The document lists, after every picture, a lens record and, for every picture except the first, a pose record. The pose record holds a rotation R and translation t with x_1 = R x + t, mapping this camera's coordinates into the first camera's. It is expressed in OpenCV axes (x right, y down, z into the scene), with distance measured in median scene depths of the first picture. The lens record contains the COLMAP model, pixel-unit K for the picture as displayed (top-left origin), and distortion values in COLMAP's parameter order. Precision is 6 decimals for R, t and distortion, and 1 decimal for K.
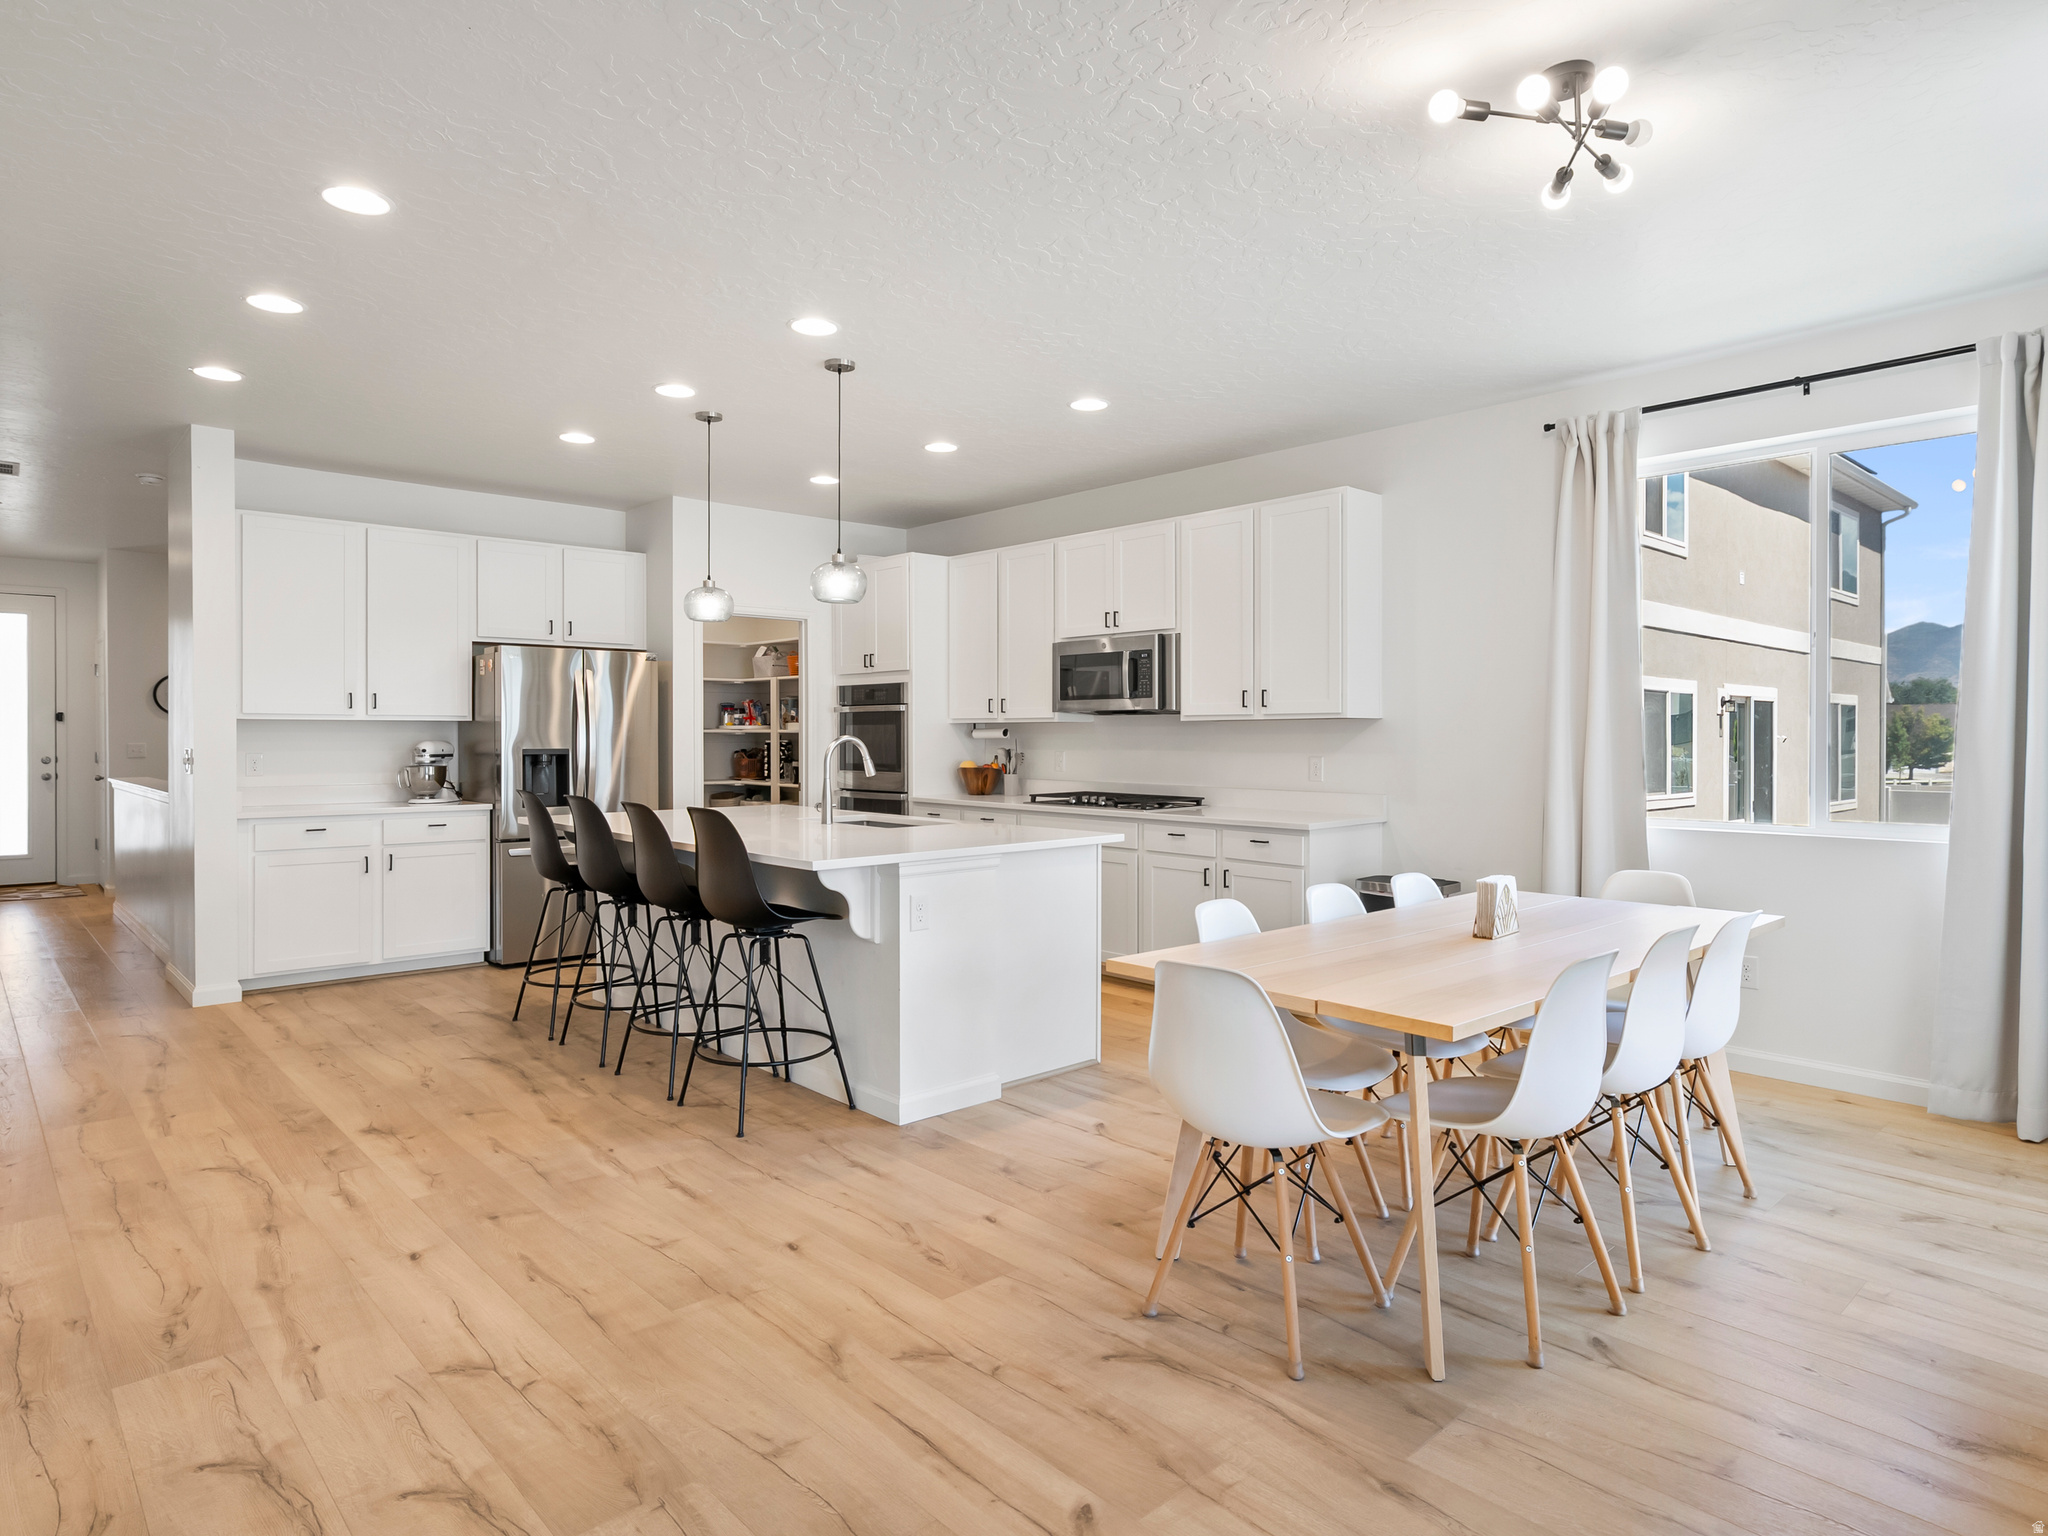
lens RADIAL K [[1176.3, 0, 1045.7], [0, 1176.3, 766.3], [0, 0, 1]] dist [-0.011849, 0.003586]
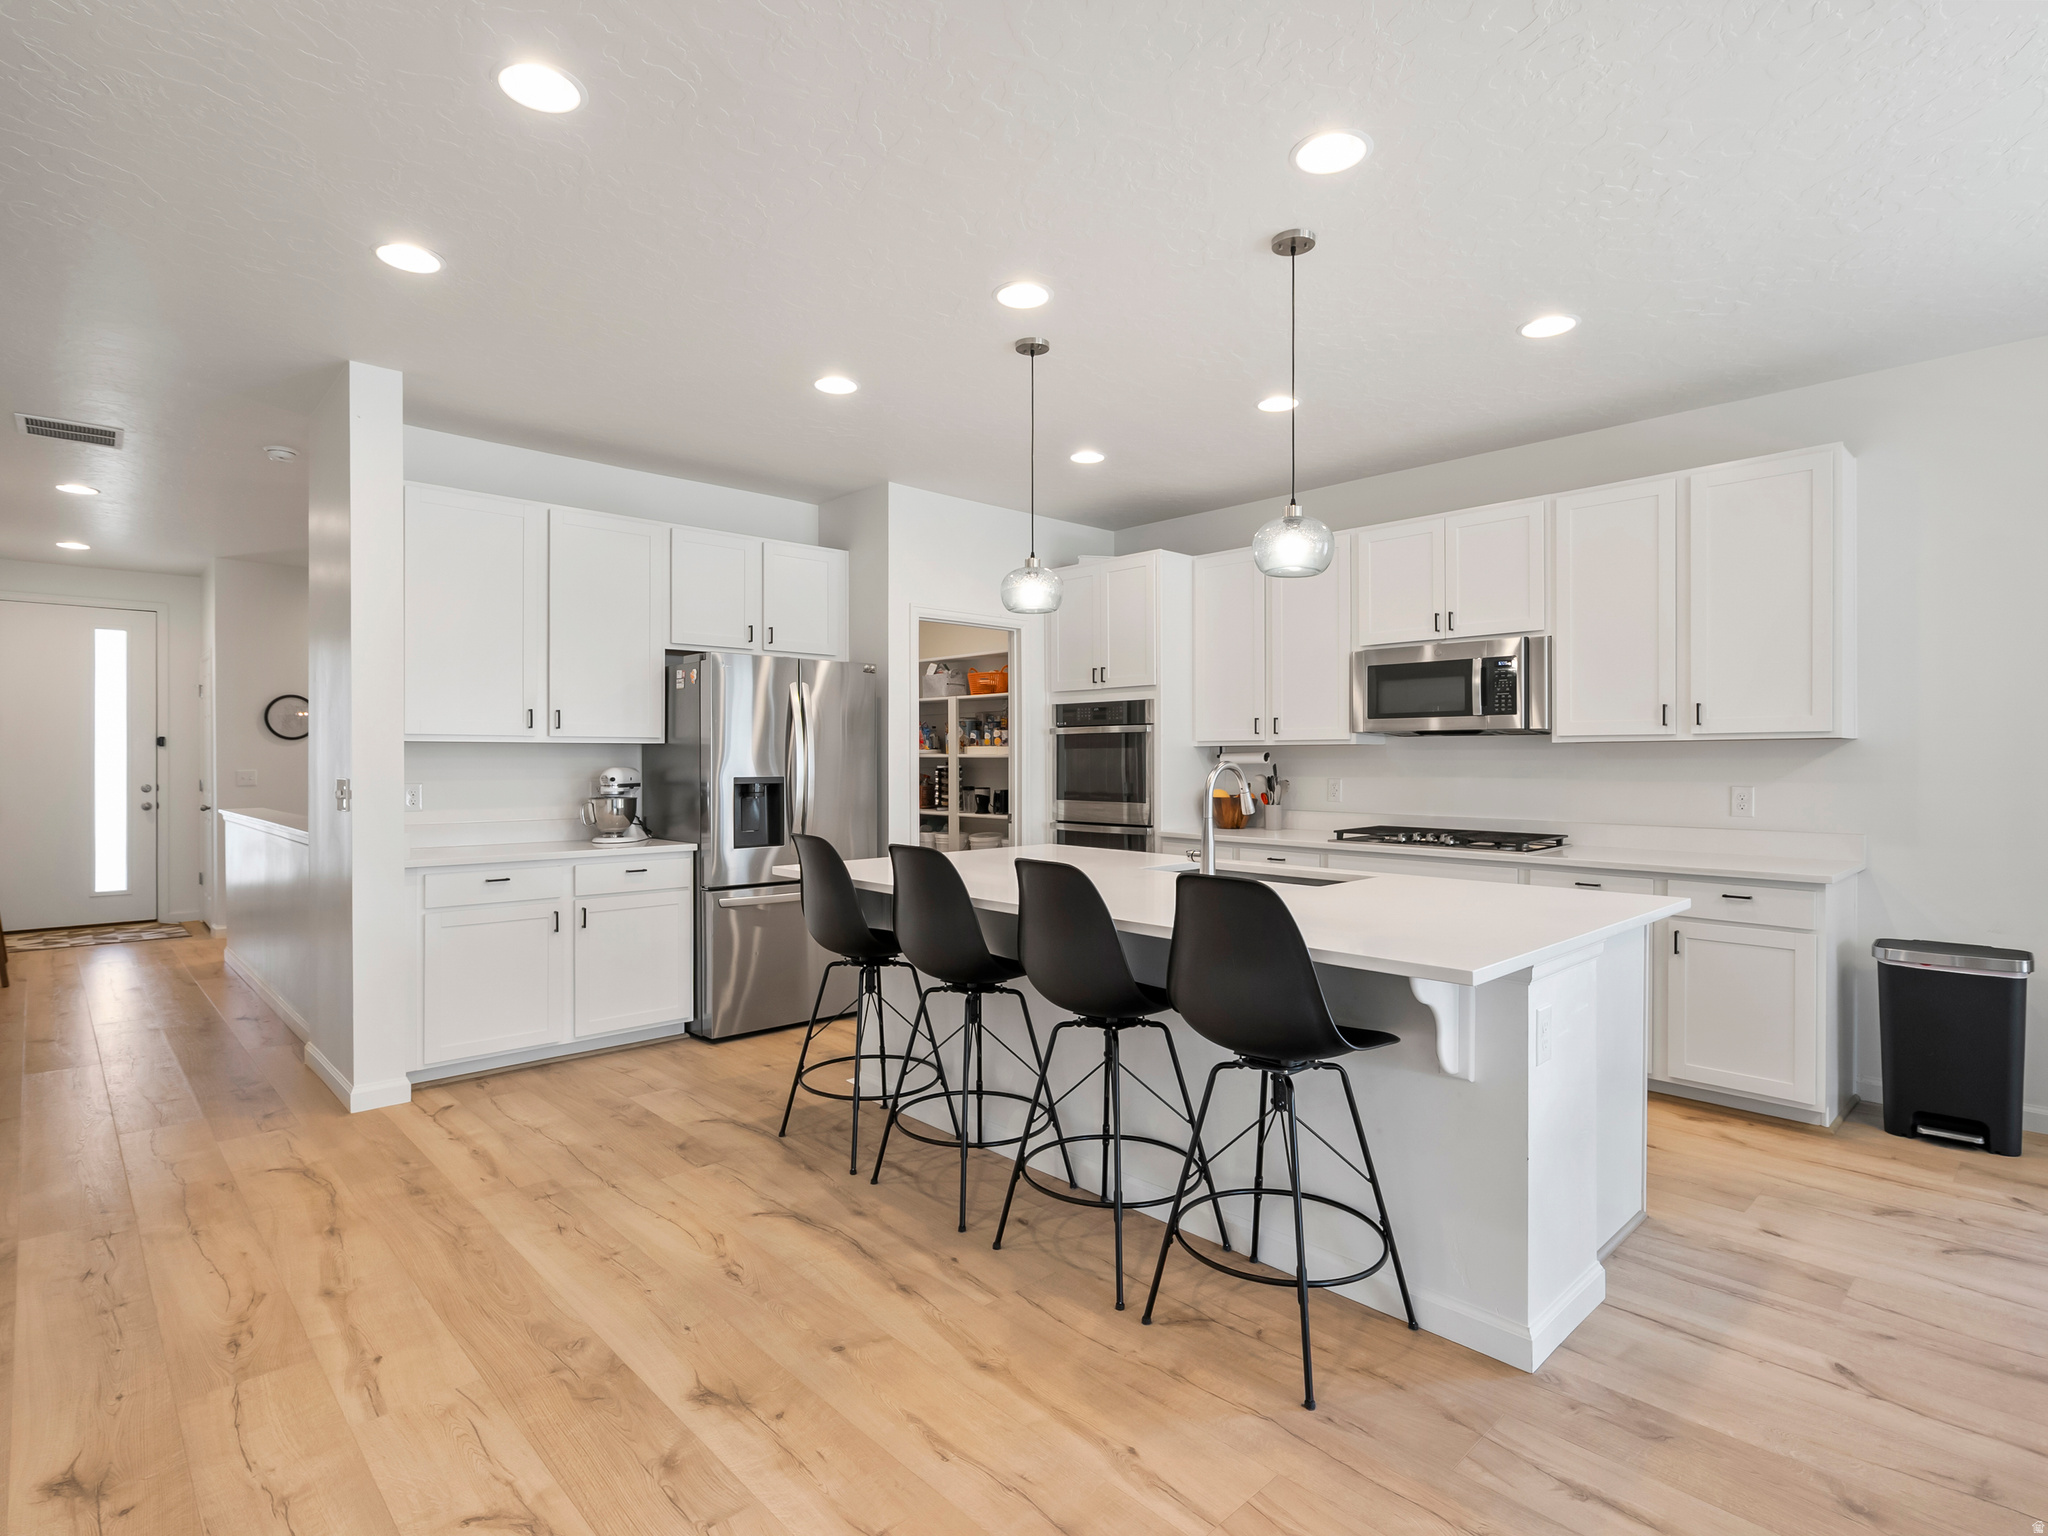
lens RADIAL K [[1042.9, 0, 1026.1], [0, 1042.9, 779.1], [0, 0, 1]] dist [-0.012404, 0.005872]
pose [[0.999994, -0.001074, 0.003171, -0.253205], [0.001102, 0.999961, -0.008737, -0.007096], [-0.003161, 0.008740, 0.999957, 0.276778]]
